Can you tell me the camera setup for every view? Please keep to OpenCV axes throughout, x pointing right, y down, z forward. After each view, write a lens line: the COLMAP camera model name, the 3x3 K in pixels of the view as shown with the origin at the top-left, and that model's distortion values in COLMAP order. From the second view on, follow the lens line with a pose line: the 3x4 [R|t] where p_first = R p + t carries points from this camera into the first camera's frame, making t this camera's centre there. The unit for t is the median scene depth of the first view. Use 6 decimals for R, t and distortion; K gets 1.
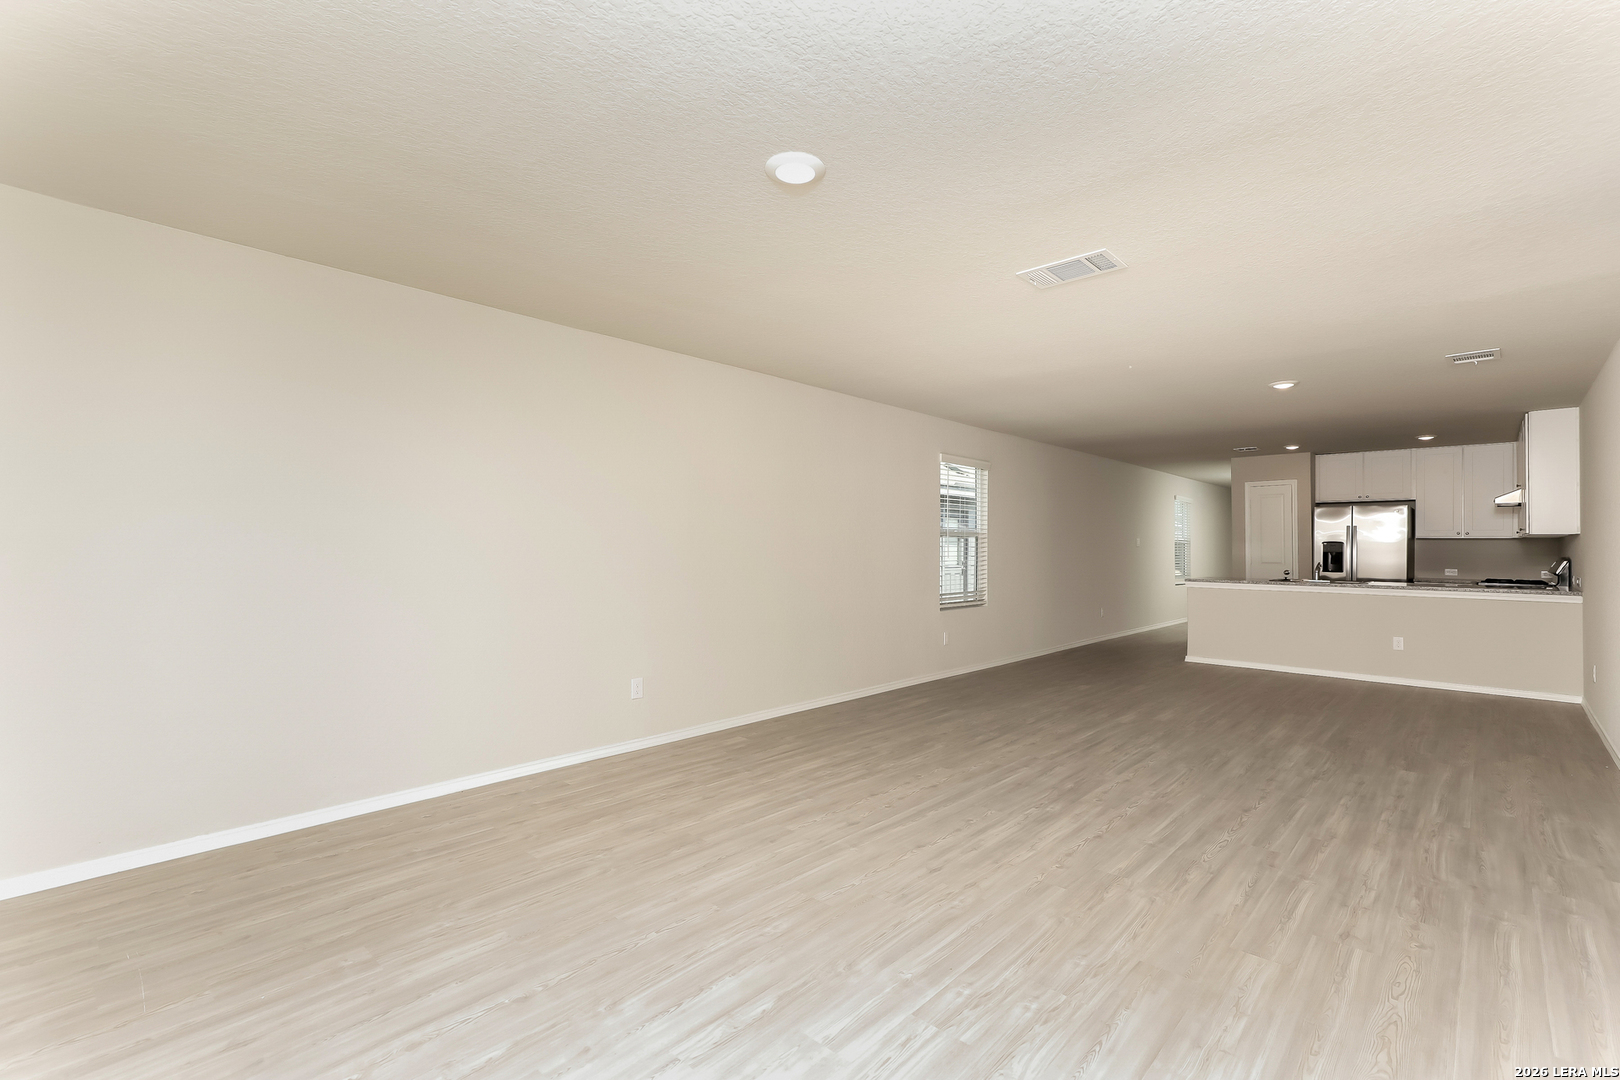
lens RADIAL K [[735.6, 0, 824.4], [0, 735.6, 539.3], [0, 0, 1]] dist [0.005905, 0.000710]
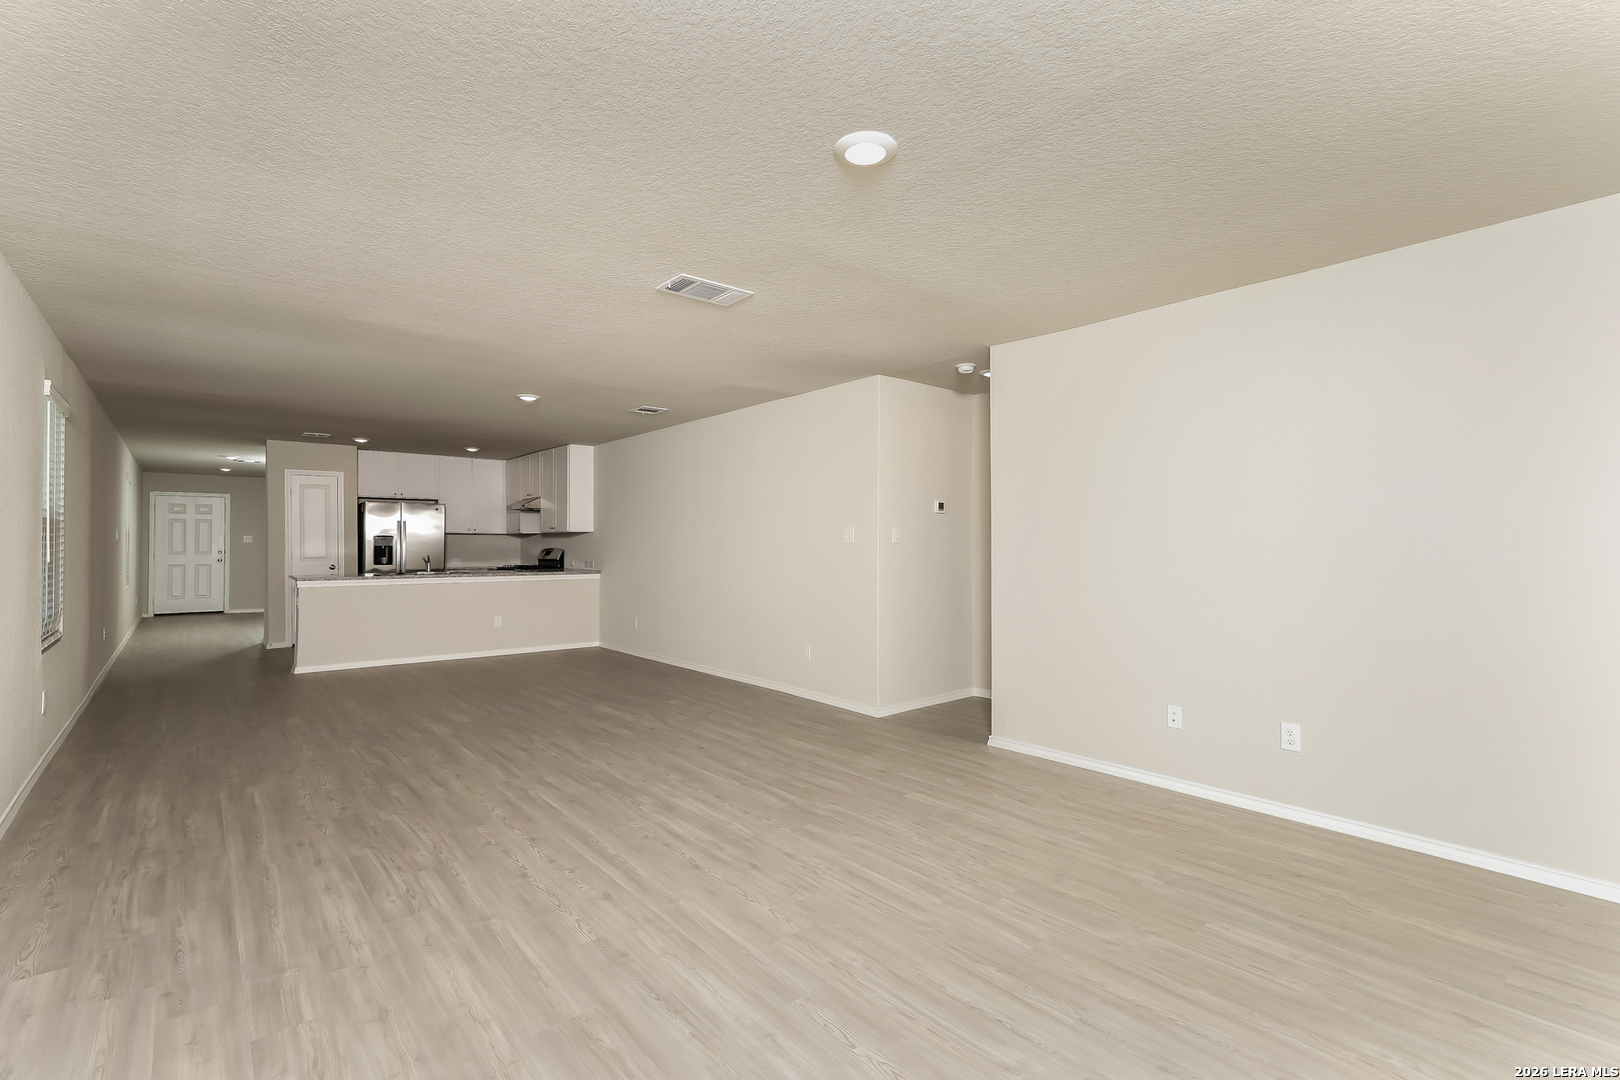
lens RADIAL K [[735.6, 0, 824.5], [0, 735.6, 540.1], [0, 0, 1]] dist [0.005905, 0.000710]
pose [[0.118800, -0.002284, 0.992916, -0.633298], [-0.008615, 0.999957, 0.003331, -0.000150], [-0.992881, -0.008949, 0.118775, 0.599783]]
